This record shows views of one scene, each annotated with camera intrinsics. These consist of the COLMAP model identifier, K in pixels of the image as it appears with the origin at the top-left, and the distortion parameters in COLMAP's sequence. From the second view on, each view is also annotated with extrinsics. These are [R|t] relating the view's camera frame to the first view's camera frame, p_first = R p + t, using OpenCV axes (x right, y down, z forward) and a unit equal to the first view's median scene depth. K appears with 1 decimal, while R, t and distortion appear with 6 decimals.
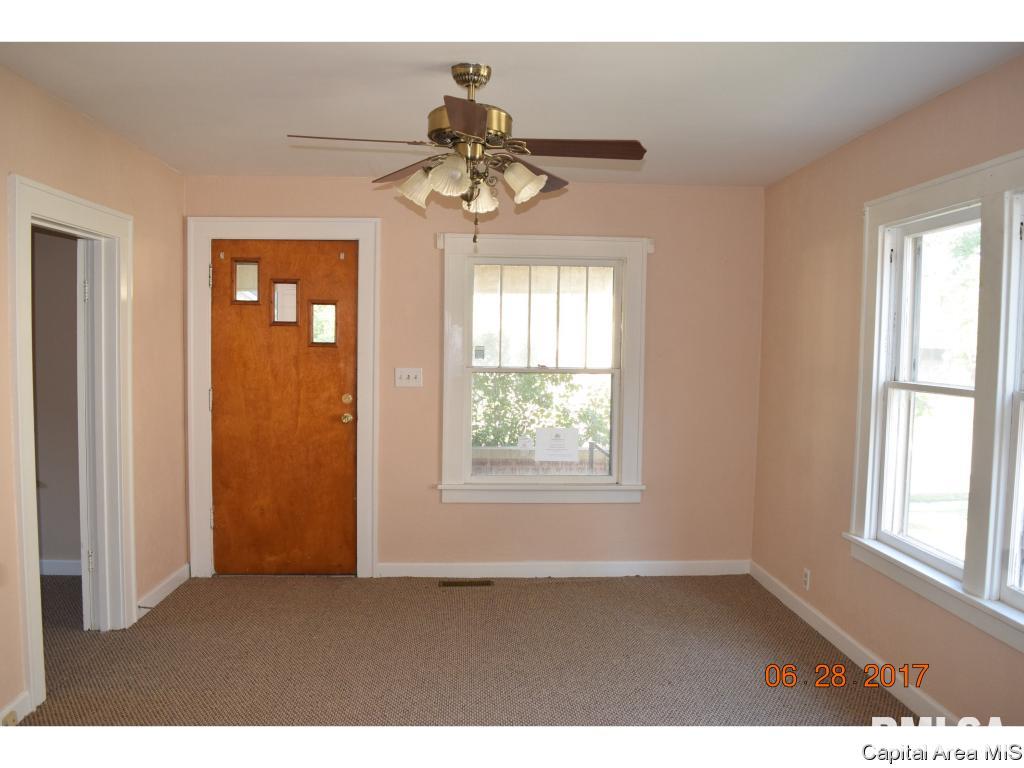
lens RADIAL K [[808.4, 0, 516.2], [0, 808.4, 381.9], [0, 0, 1]] dist [-0.008164, 0.000052]
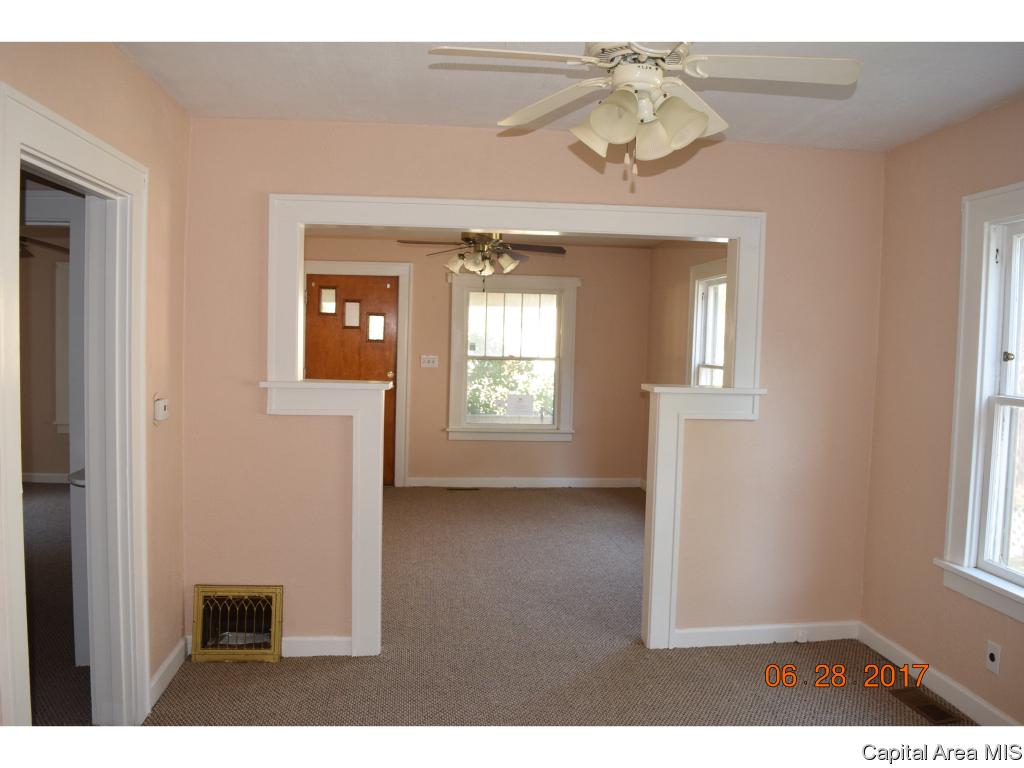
lens RADIAL K [[808.4, 0, 509.6], [0, 808.4, 385.3], [0, 0, 1]] dist [-0.008164, 0.000052]
pose [[0.999008, 0.009673, 0.043466, -0.041975], [-0.009858, 0.999943, 0.004044, 0.033292], [-0.043424, -0.004469, 0.999047, -0.616097]]
